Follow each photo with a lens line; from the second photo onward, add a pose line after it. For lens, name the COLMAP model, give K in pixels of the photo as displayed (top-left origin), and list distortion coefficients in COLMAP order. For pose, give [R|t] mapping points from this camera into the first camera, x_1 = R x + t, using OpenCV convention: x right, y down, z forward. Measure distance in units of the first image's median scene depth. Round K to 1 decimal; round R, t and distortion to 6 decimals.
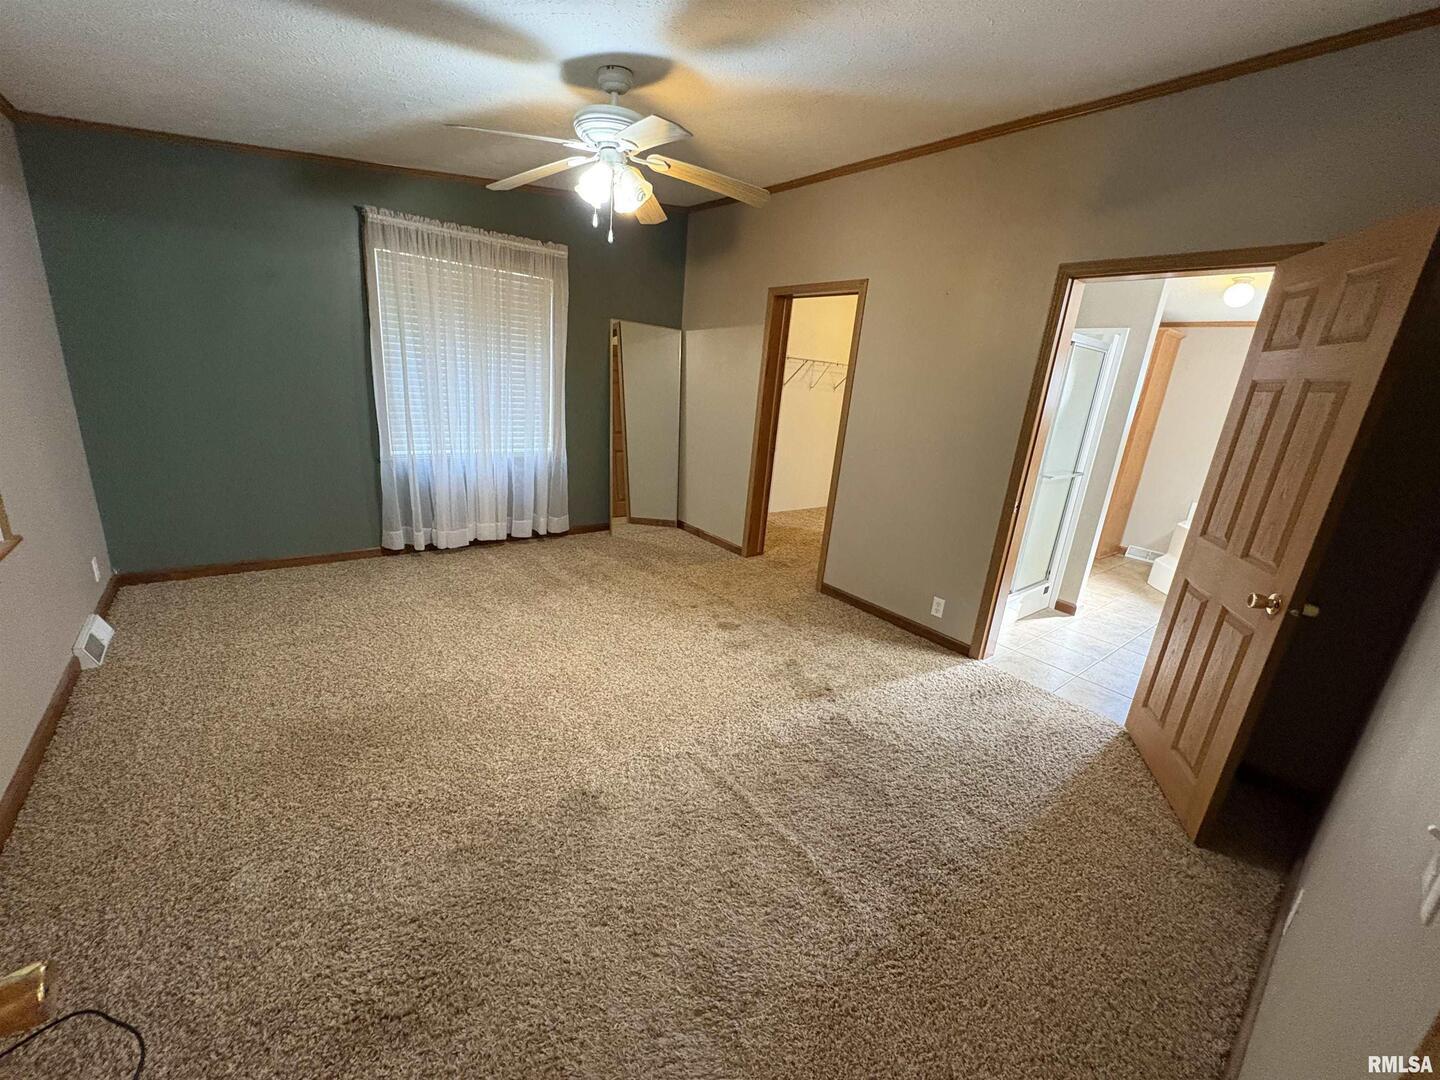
lens RADIAL K [[570.6, 0, 718.9], [0, 570.6, 539.2], [0, 0, 1]] dist [-0.001379, 0.000302]
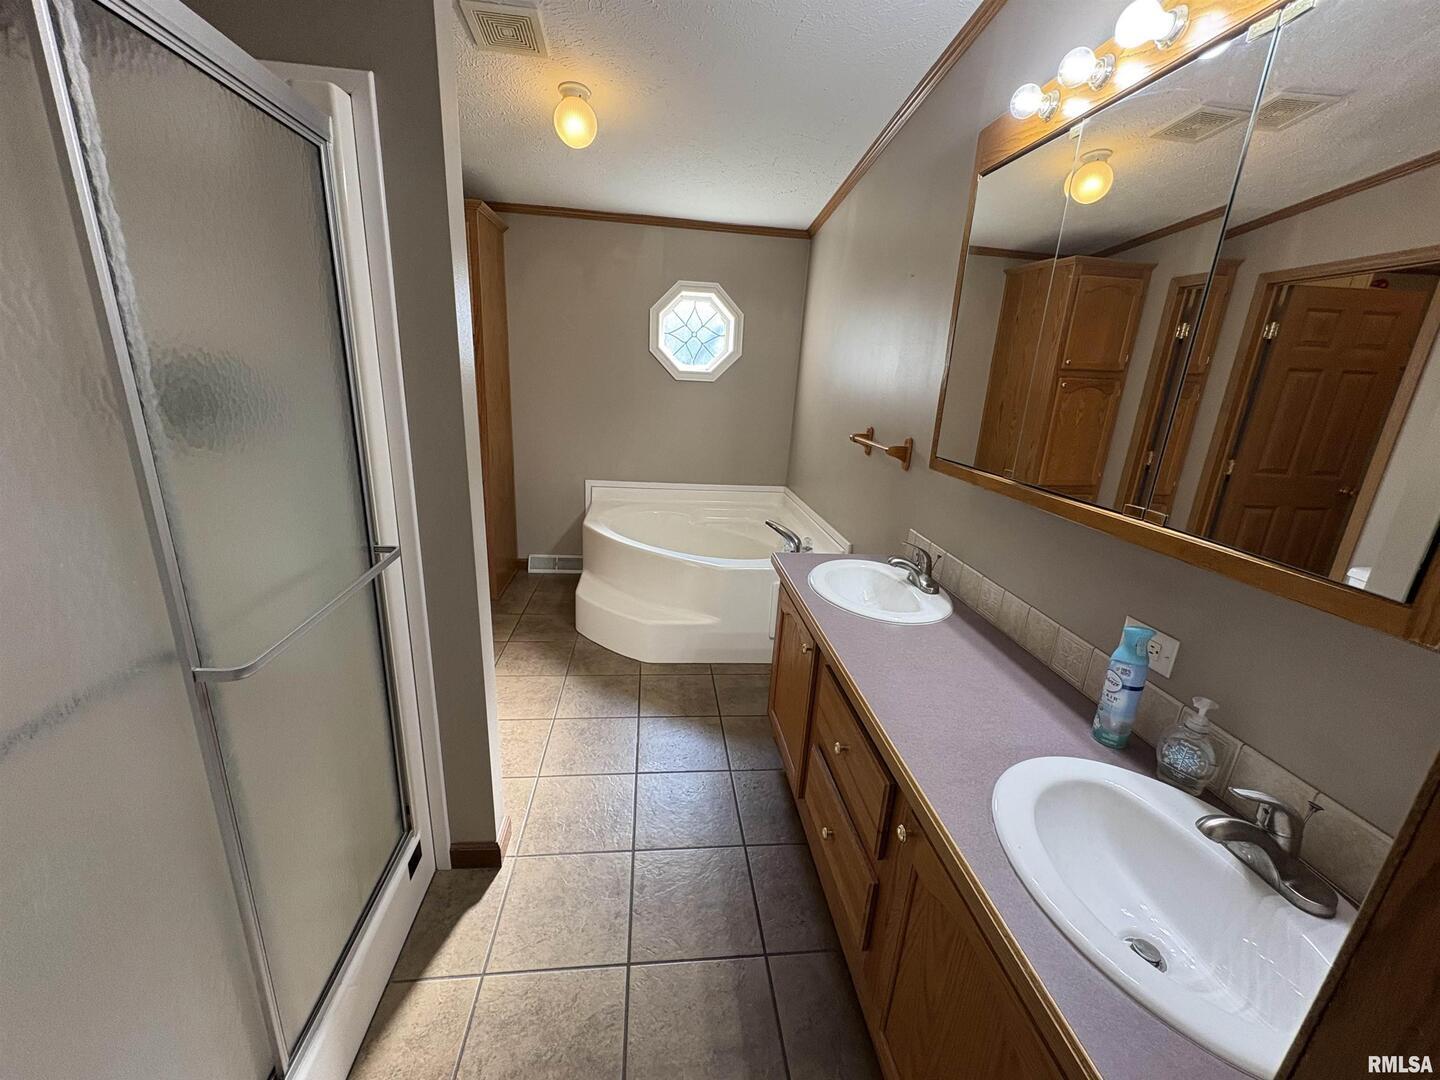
lens RADIAL K [[570.6, 0, 718.9], [0, 570.6, 539.2], [0, 0, 1]] dist [-0.001379, 0.000302]
pose [[0.536524, -0.292701, 0.791497, 0.425340], [0.229514, 0.953178, 0.196913, -0.128777], [-0.812075, 0.076011, 0.578582, 0.580035]]
